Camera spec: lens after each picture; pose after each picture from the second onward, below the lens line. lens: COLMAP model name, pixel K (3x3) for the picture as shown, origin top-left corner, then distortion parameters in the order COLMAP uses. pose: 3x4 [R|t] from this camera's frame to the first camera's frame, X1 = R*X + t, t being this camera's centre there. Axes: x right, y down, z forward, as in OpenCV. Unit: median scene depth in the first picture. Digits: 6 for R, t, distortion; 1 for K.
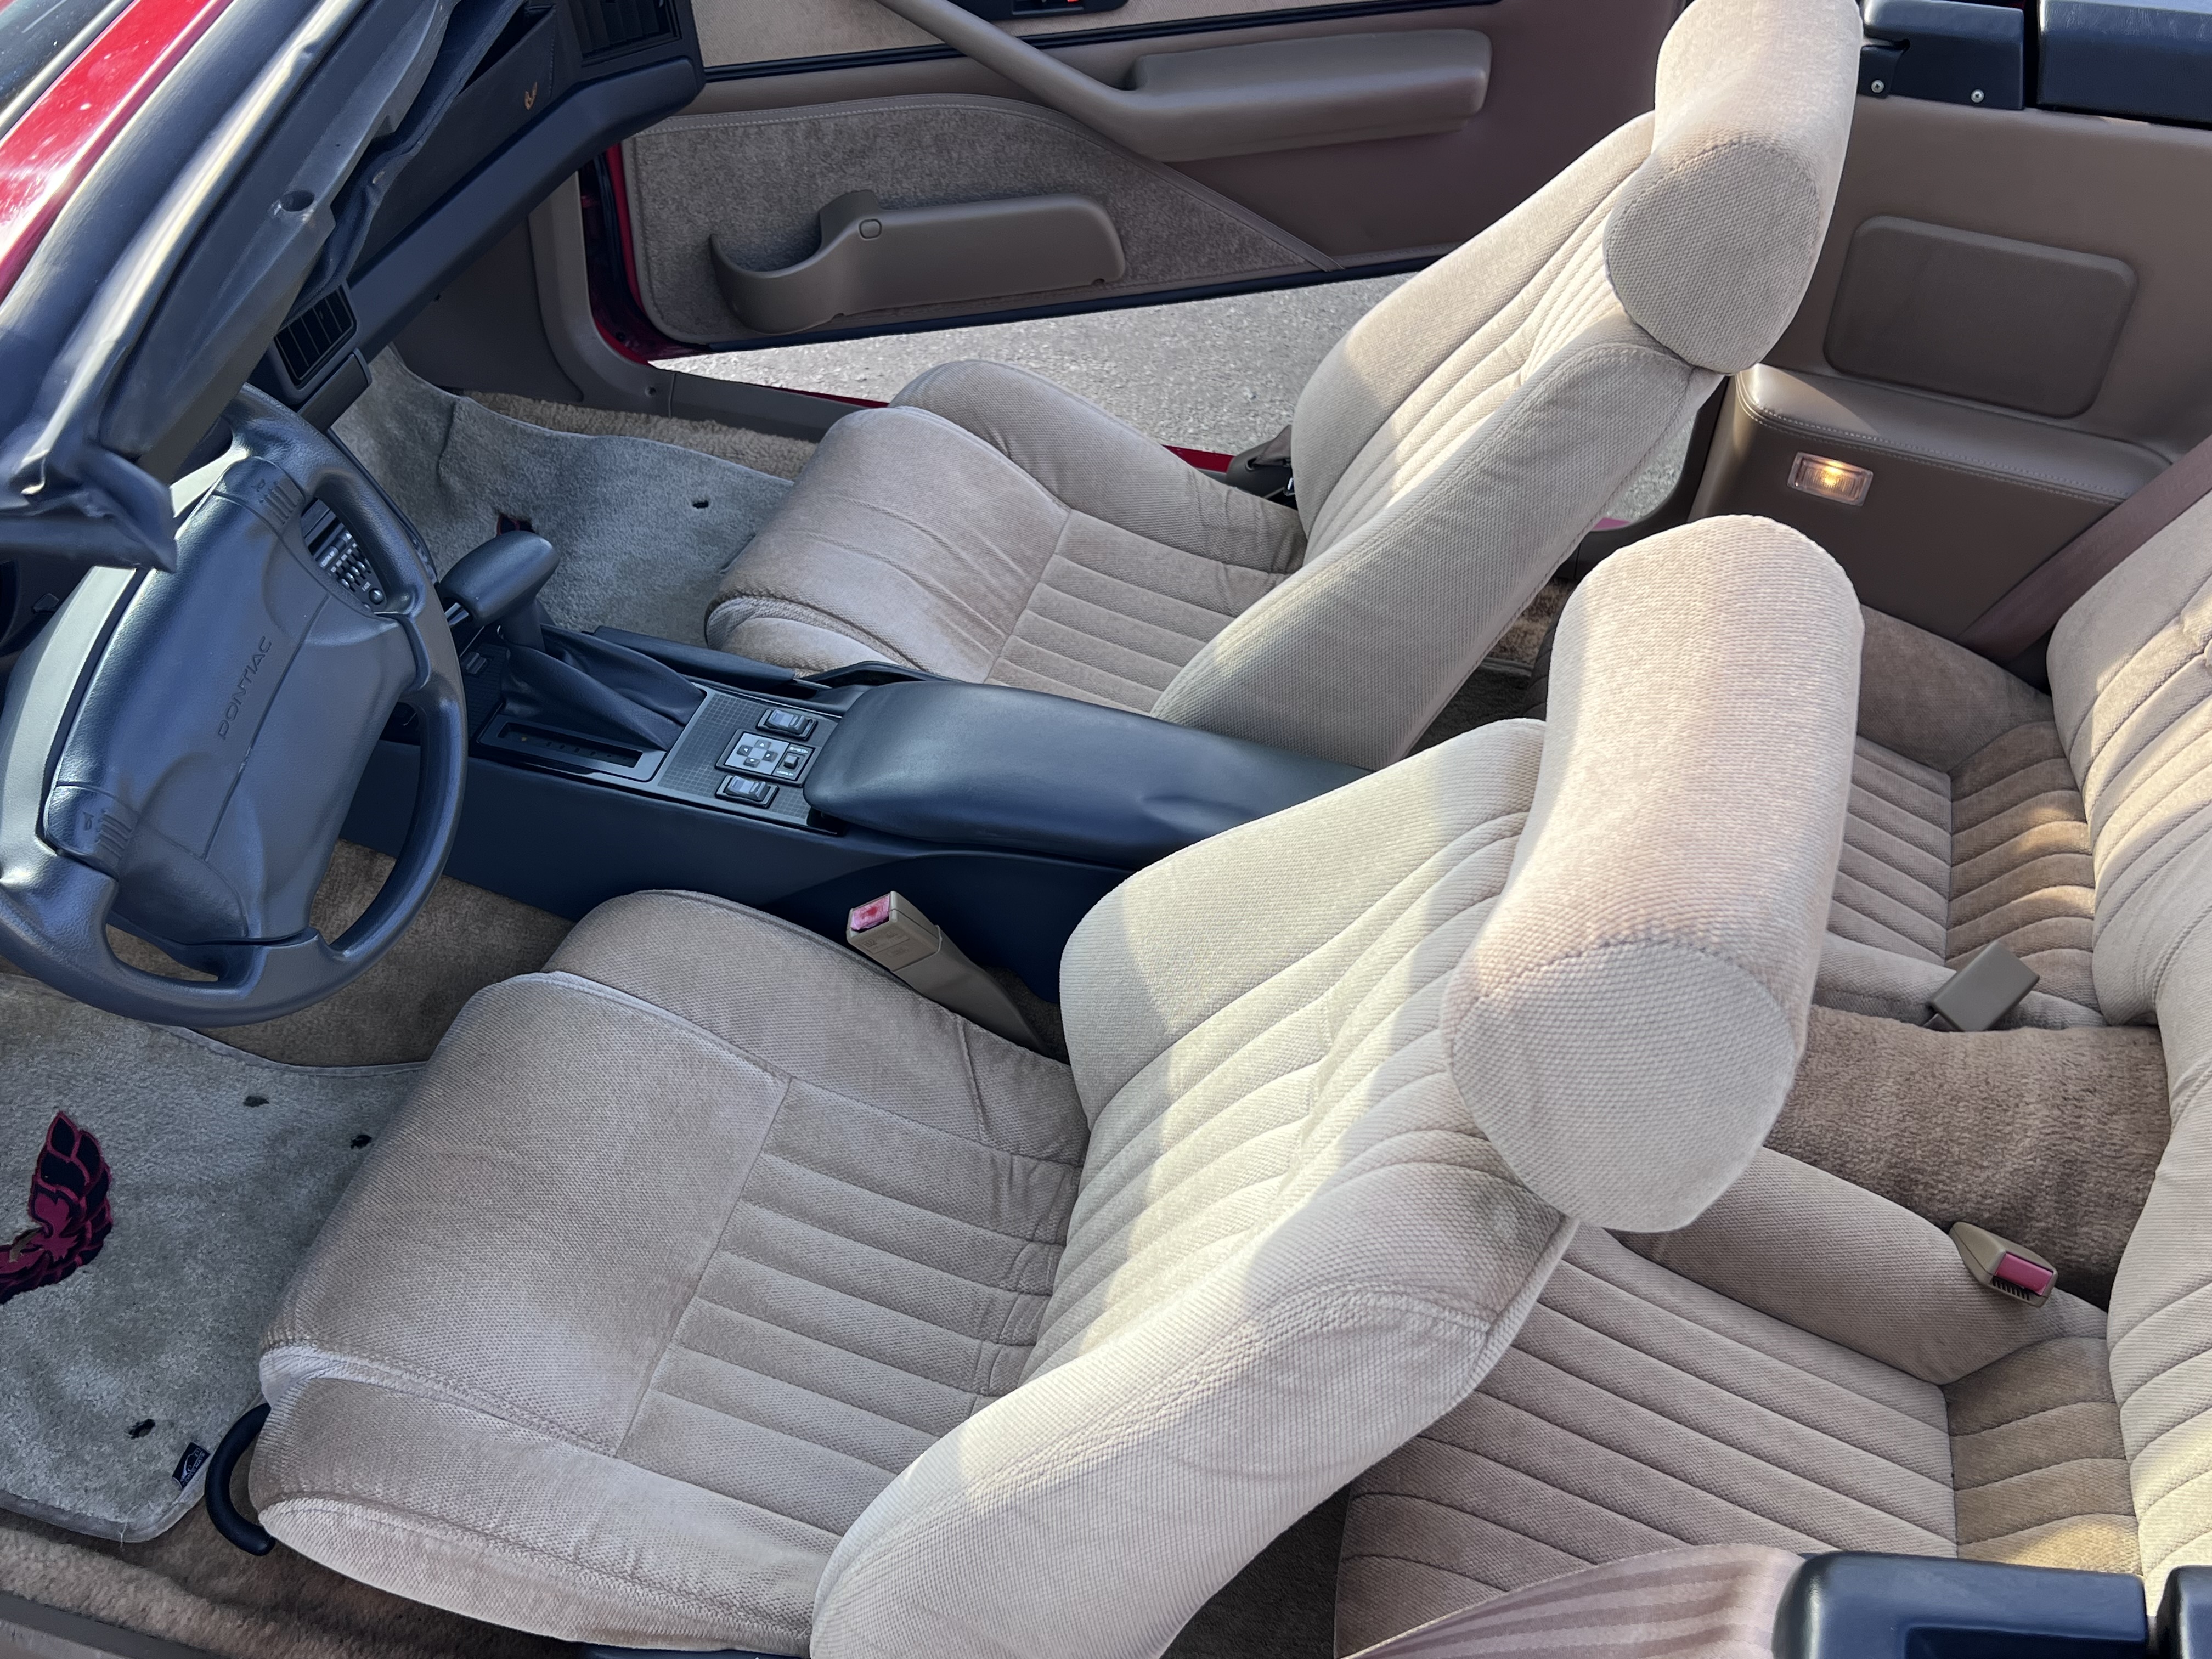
lens RADIAL K [[2040.3, 0, 1106.0], [0, 2040.3, 829.5], [0, 0, 1]] dist [0.035655, -0.014180]
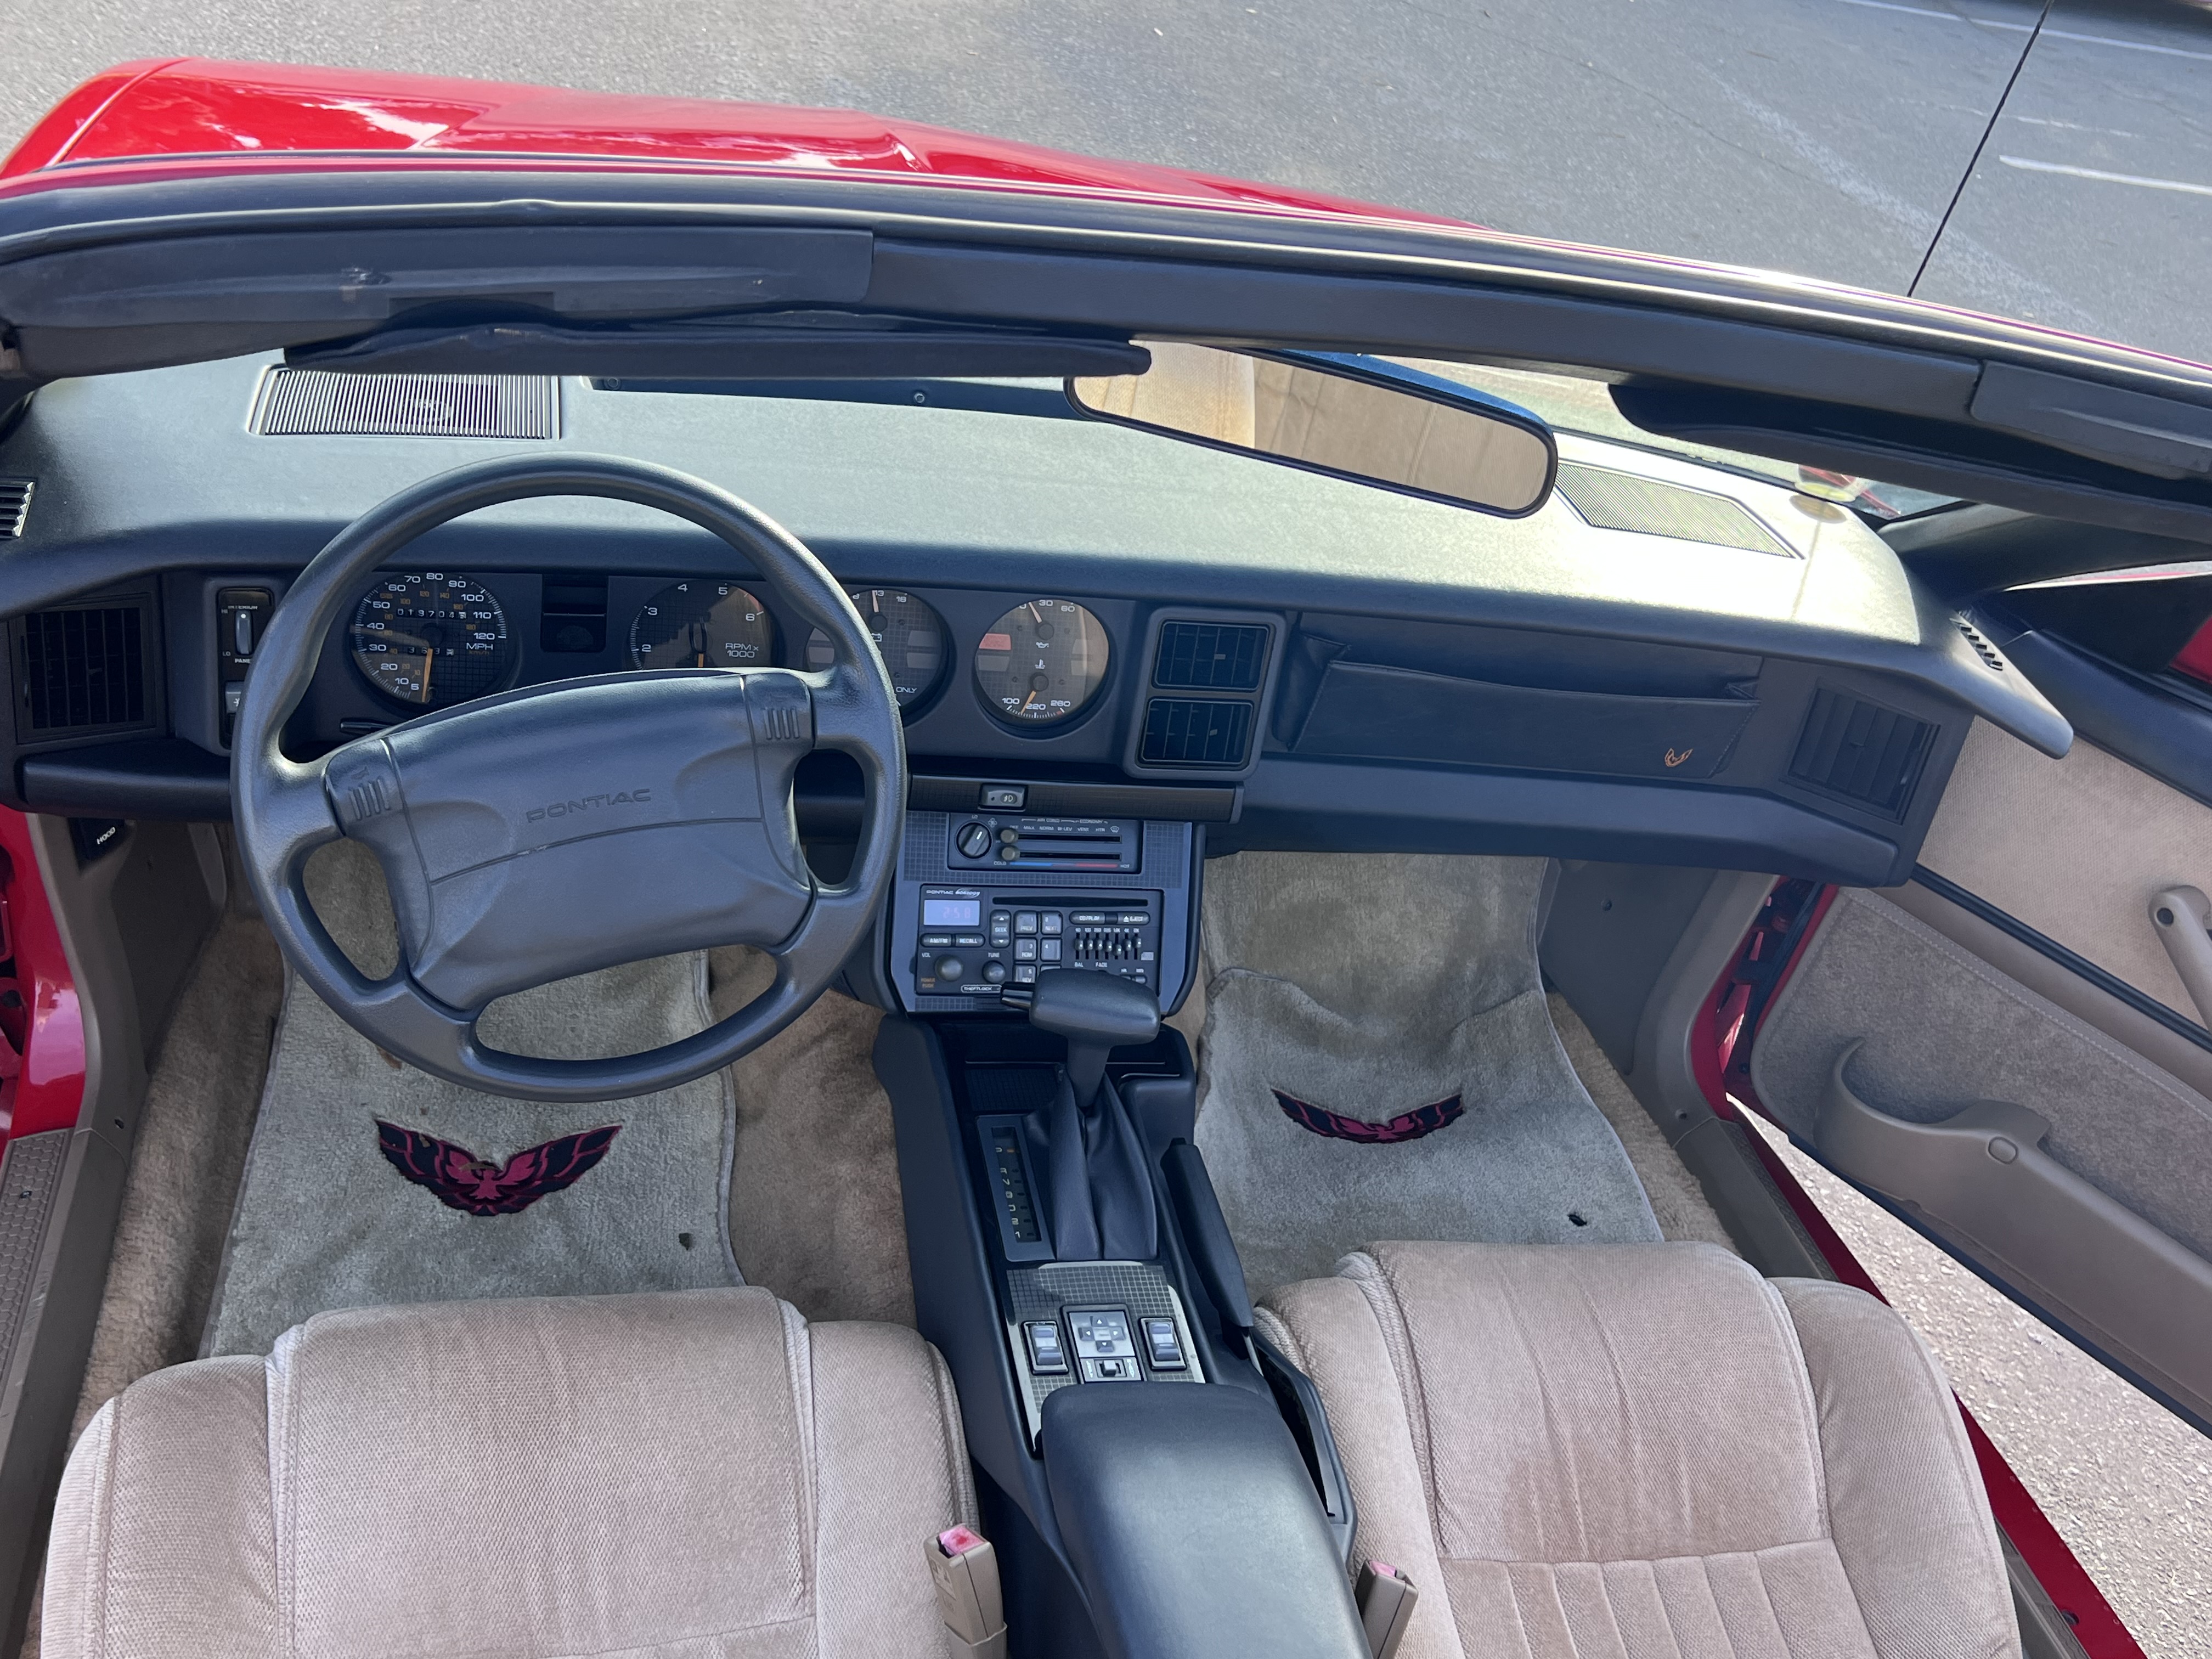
lens RADIAL K [[2040.3, 0, 1106.0], [0, 2040.3, 829.5], [0, 0, 1]] dist [0.035655, -0.014180]
pose [[0.475552, 0.543042, -0.692066, 0.260826], [-0.739696, 0.672658, 0.019532, -0.167100], [0.476131, 0.502630, 0.721569, 0.233518]]
